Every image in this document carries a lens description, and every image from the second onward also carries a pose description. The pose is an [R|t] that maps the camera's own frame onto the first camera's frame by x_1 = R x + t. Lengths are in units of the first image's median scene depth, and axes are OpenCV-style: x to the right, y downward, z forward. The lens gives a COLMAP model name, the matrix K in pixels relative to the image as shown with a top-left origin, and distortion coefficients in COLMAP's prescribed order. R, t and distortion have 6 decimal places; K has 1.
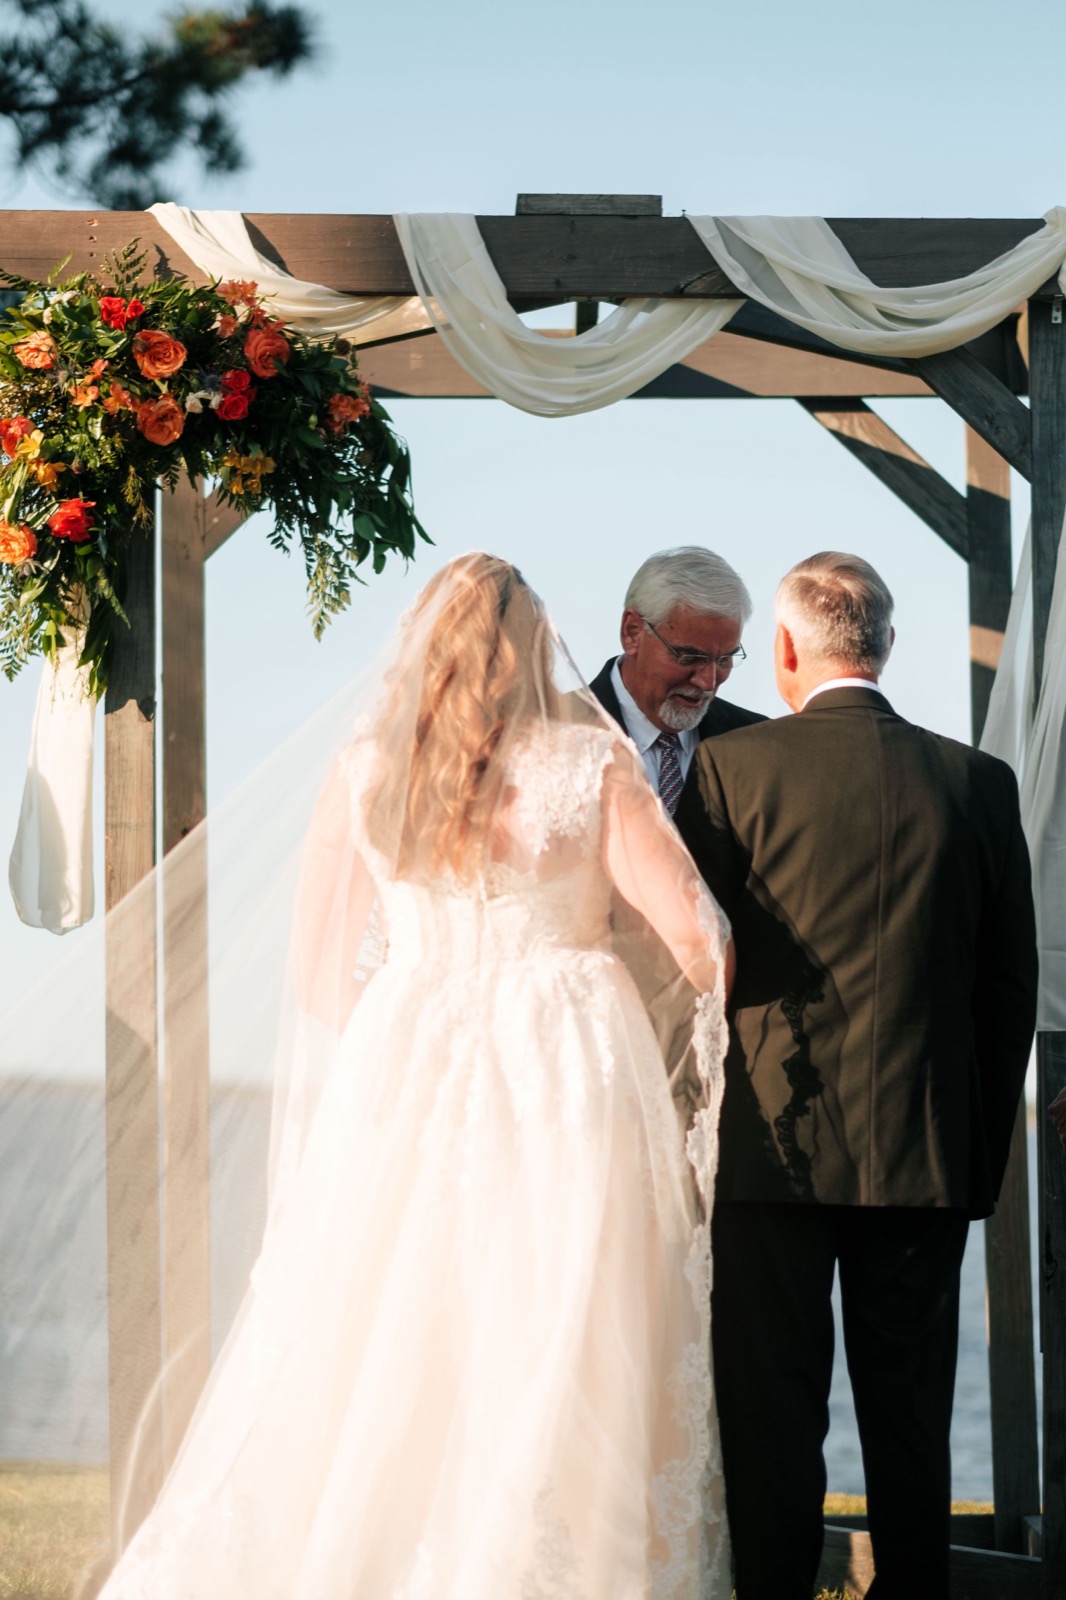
lens RADIAL K [[3941.3, 0, 544.7], [0, 3941.3, 807.3], [0, 0, 1]] dist [0.051573, 0.000000]
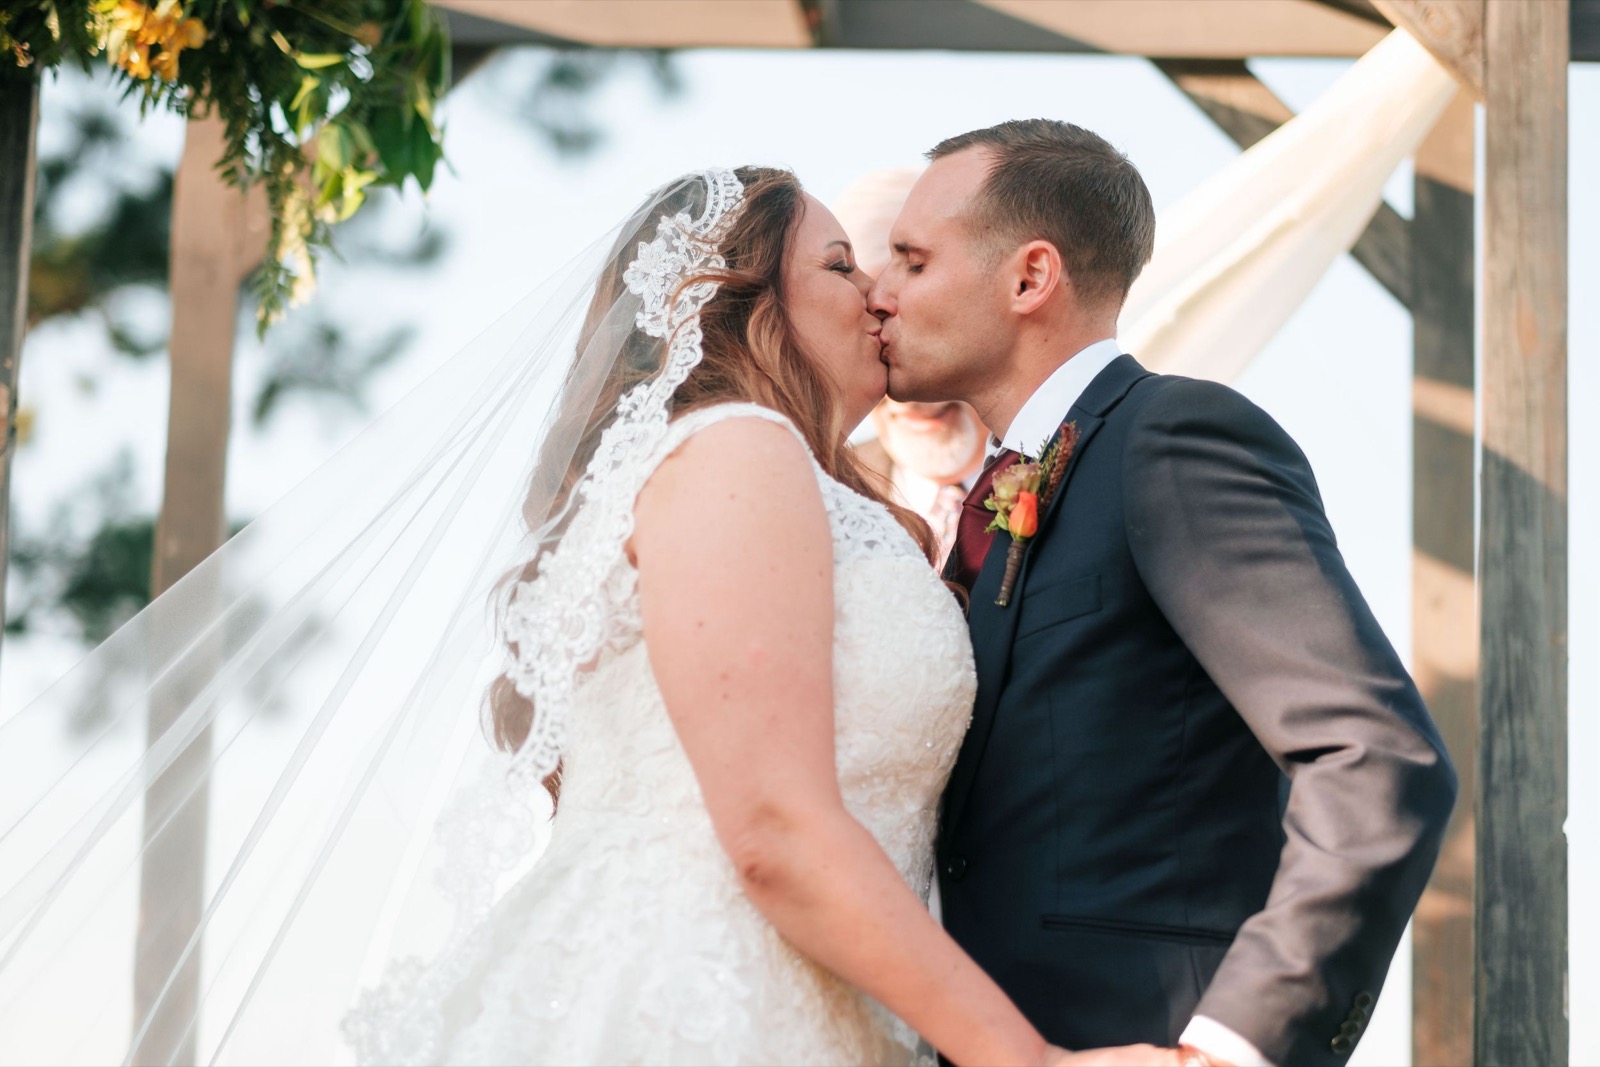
lens RADIAL K [[3941.3, 0, 805.8], [0, 3941.3, 532.9], [0, 0, 1]] dist [0.051573, 0.000000]
pose [[0.996181, 0.026785, -0.083108, 0.073585], [-0.034342, 0.995270, -0.090874, 0.040392], [0.080280, 0.093381, 0.992389, 0.411585]]
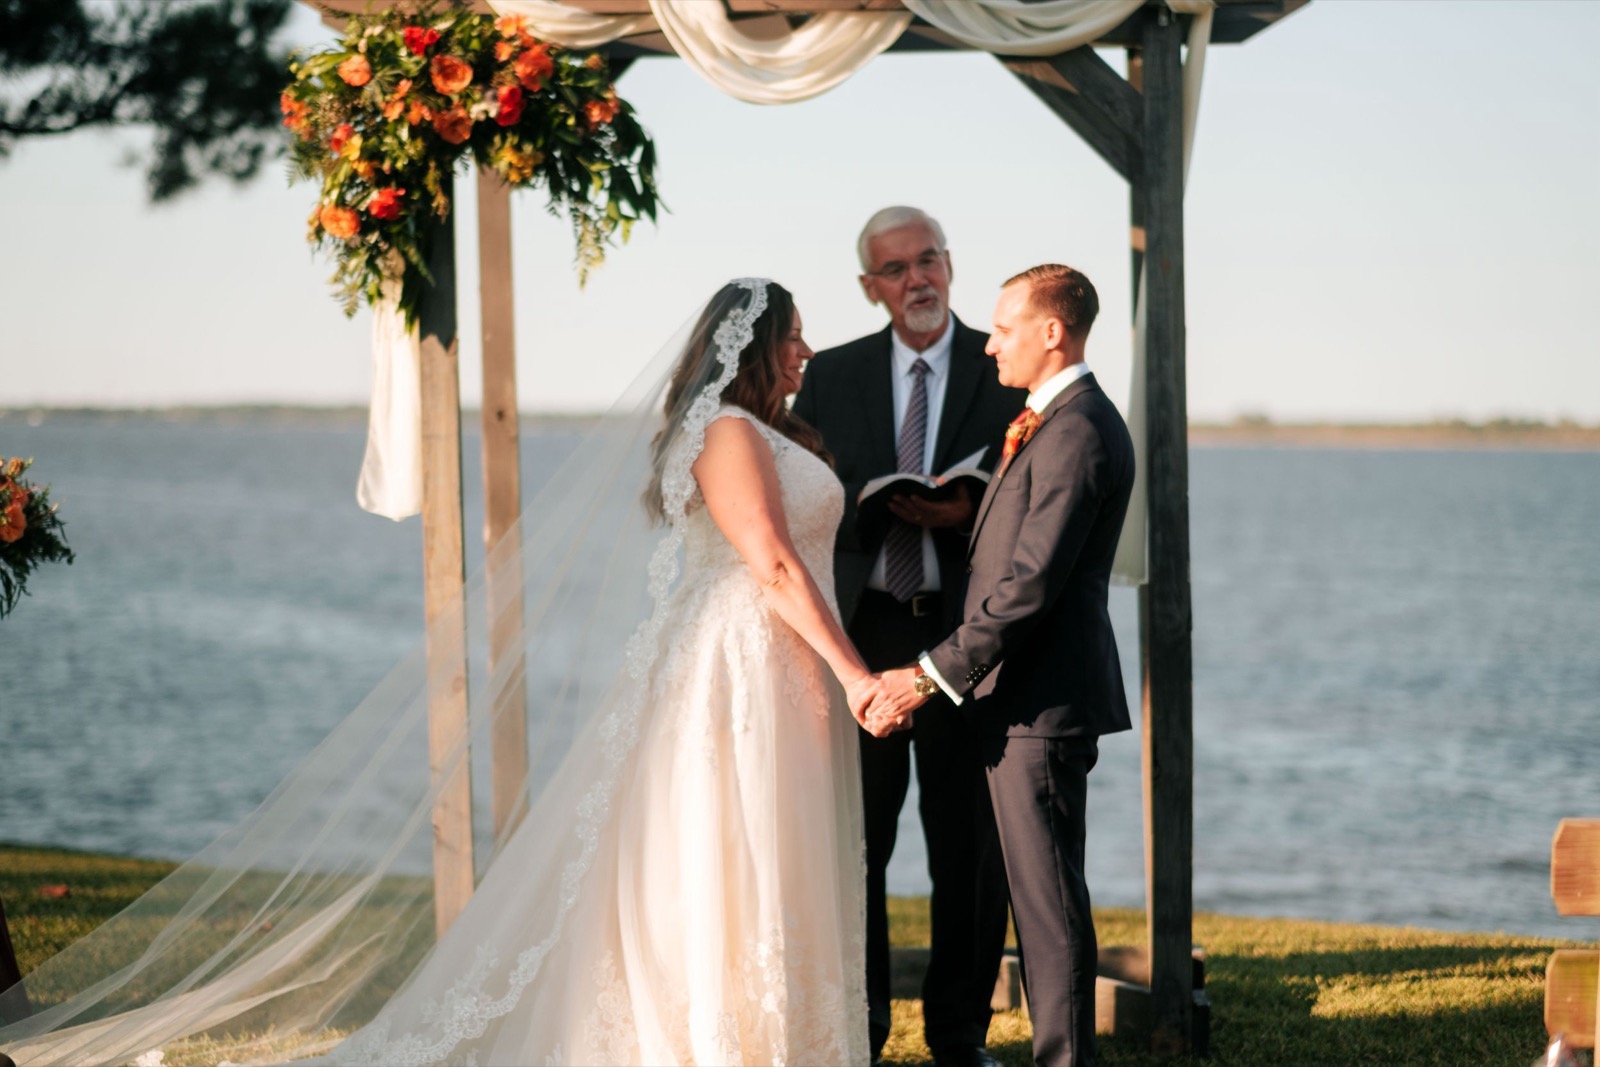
lens RADIAL K [[3941.3, 0, 857.1], [0, 3941.3, 497.9], [0, 0, 1]] dist [0.051573, 0.000000]
pose [[0.999067, -0.013294, -0.041089, 0.083061], [0.017046, 0.995581, 0.092351, -0.091856], [0.039680, -0.092965, 0.994878, -0.274650]]
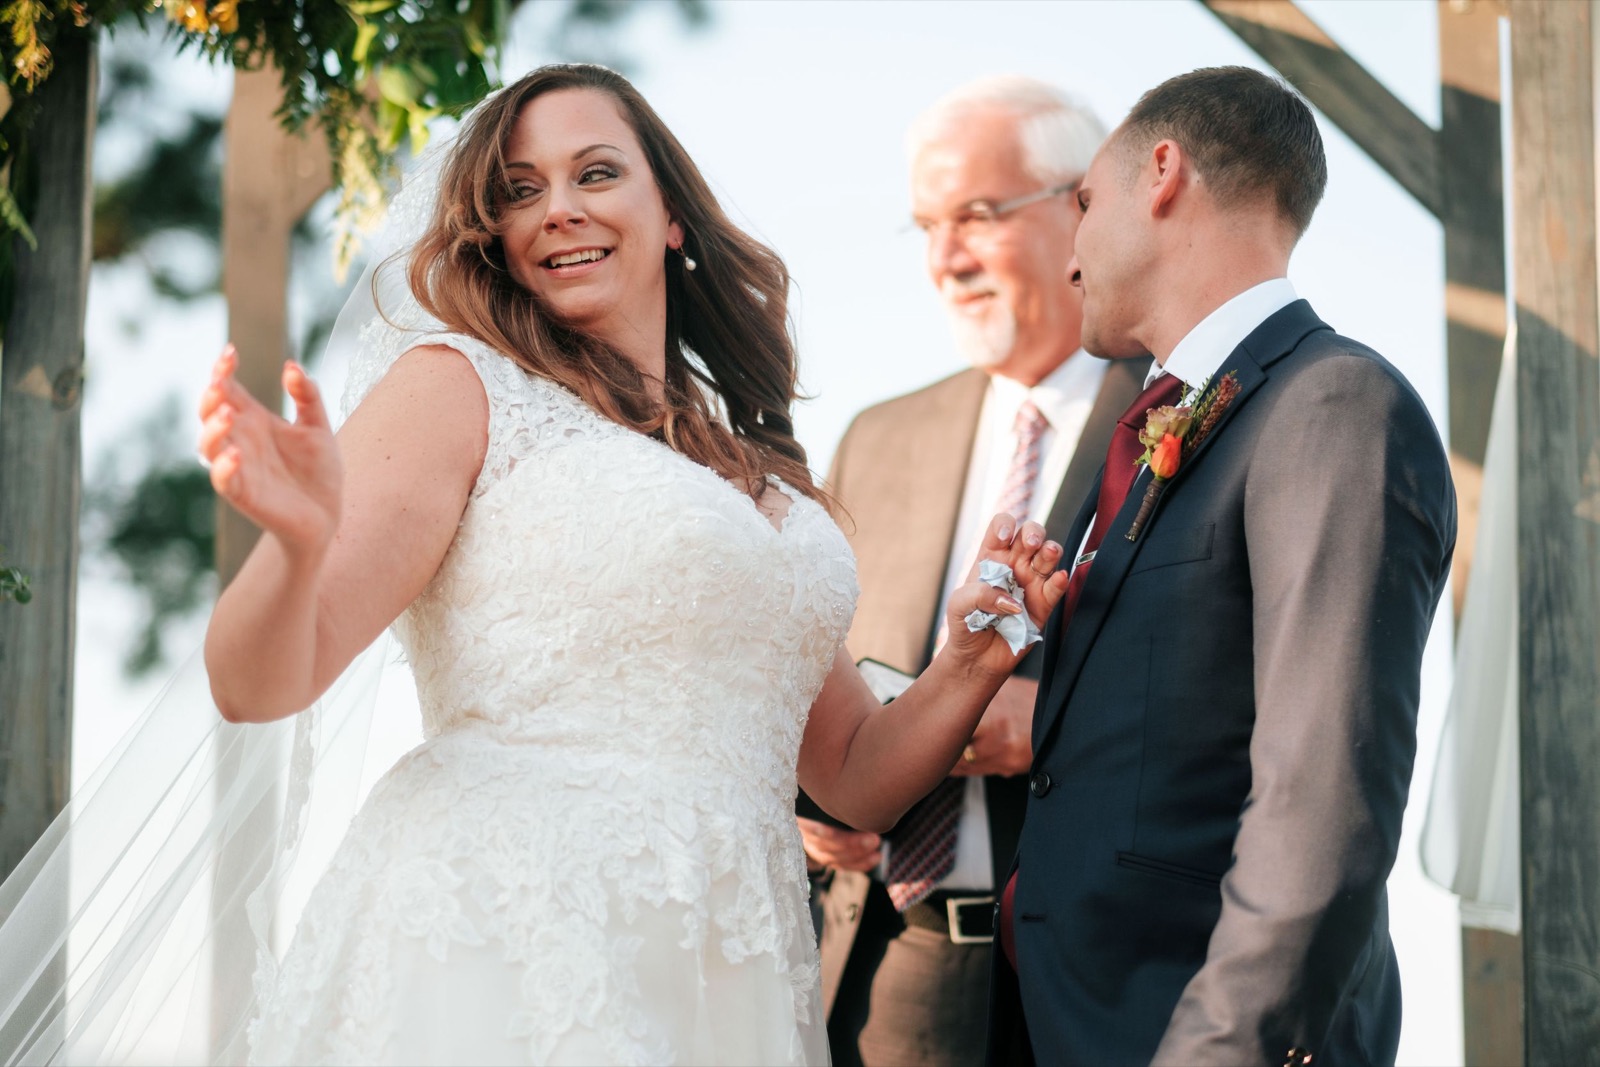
lens RADIAL K [[3941.3, 0, 801.4], [0, 3941.3, 523.9], [0, 0, 1]] dist [0.051573, 0.000000]
pose [[0.995712, -0.001213, -0.092496, 0.071964], [-0.005570, 0.997313, -0.073040, 0.041291], [0.092336, 0.073242, 0.993031, 0.395798]]
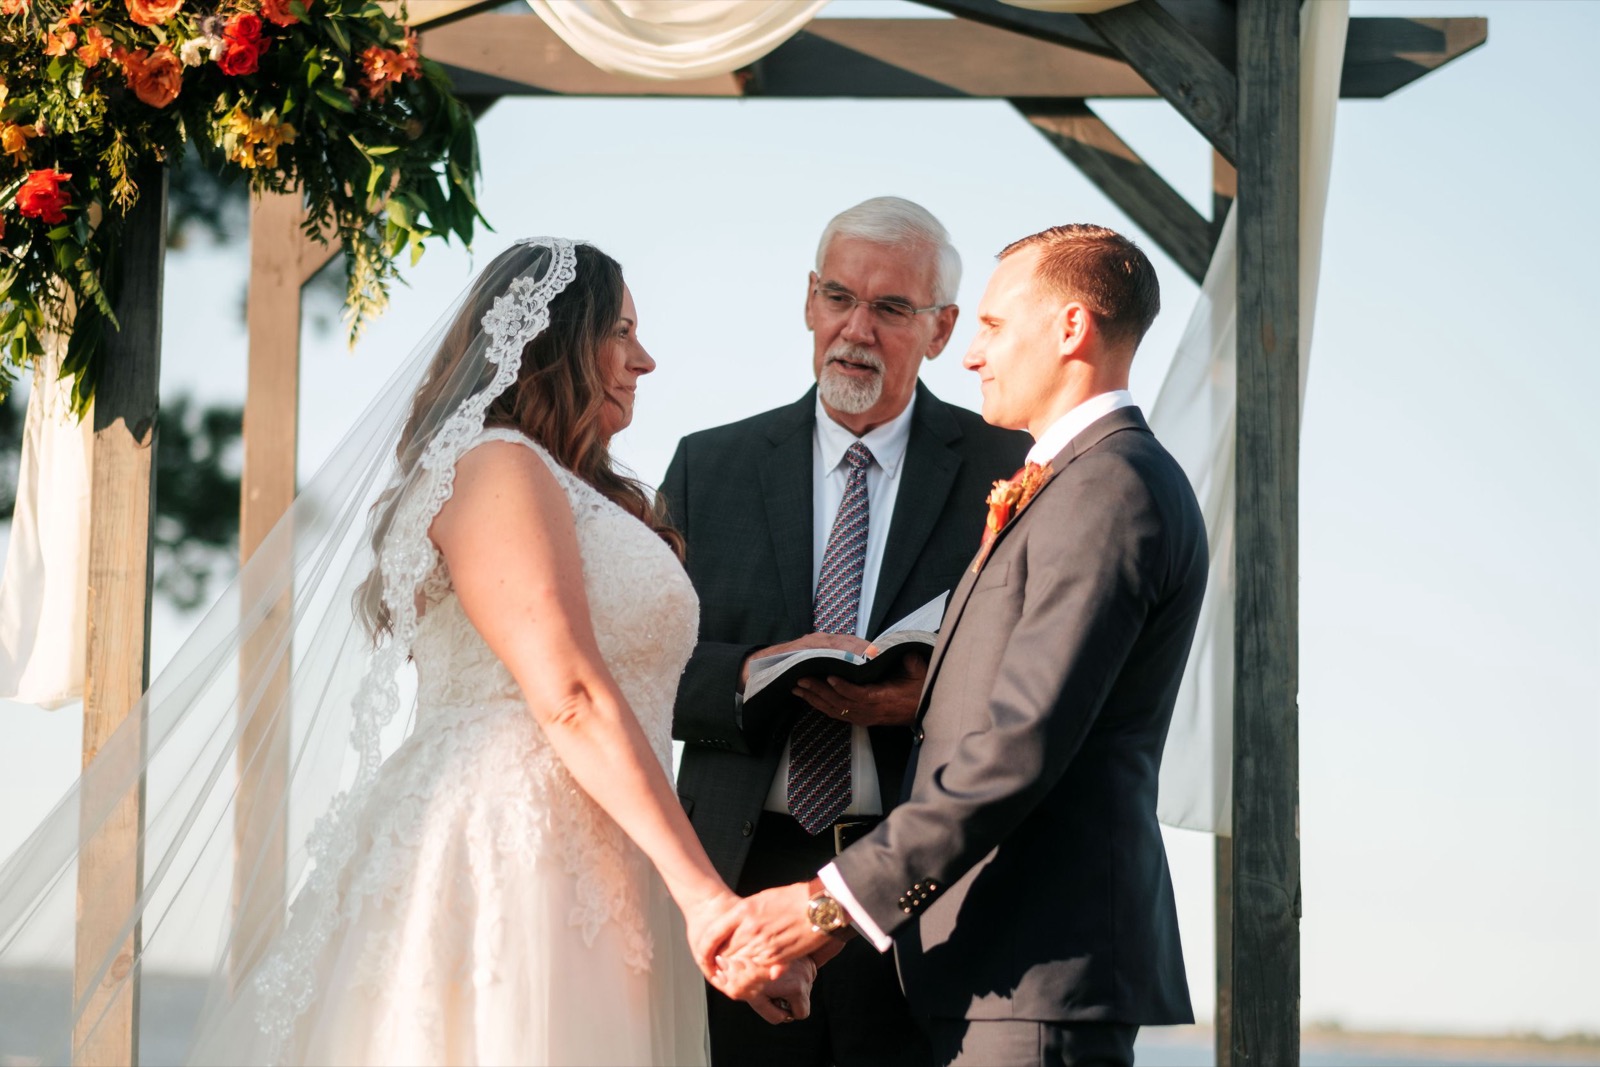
lens RADIAL K [[3941.3, 0, 810.3], [0, 3941.3, 475.1], [0, 0, 1]] dist [0.051573, 0.000000]
pose [[0.996877, 0.011553, -0.078118, 0.101321], [-0.016619, 0.997778, -0.064513, 0.034509], [0.077200, 0.065609, 0.994855, 0.196655]]
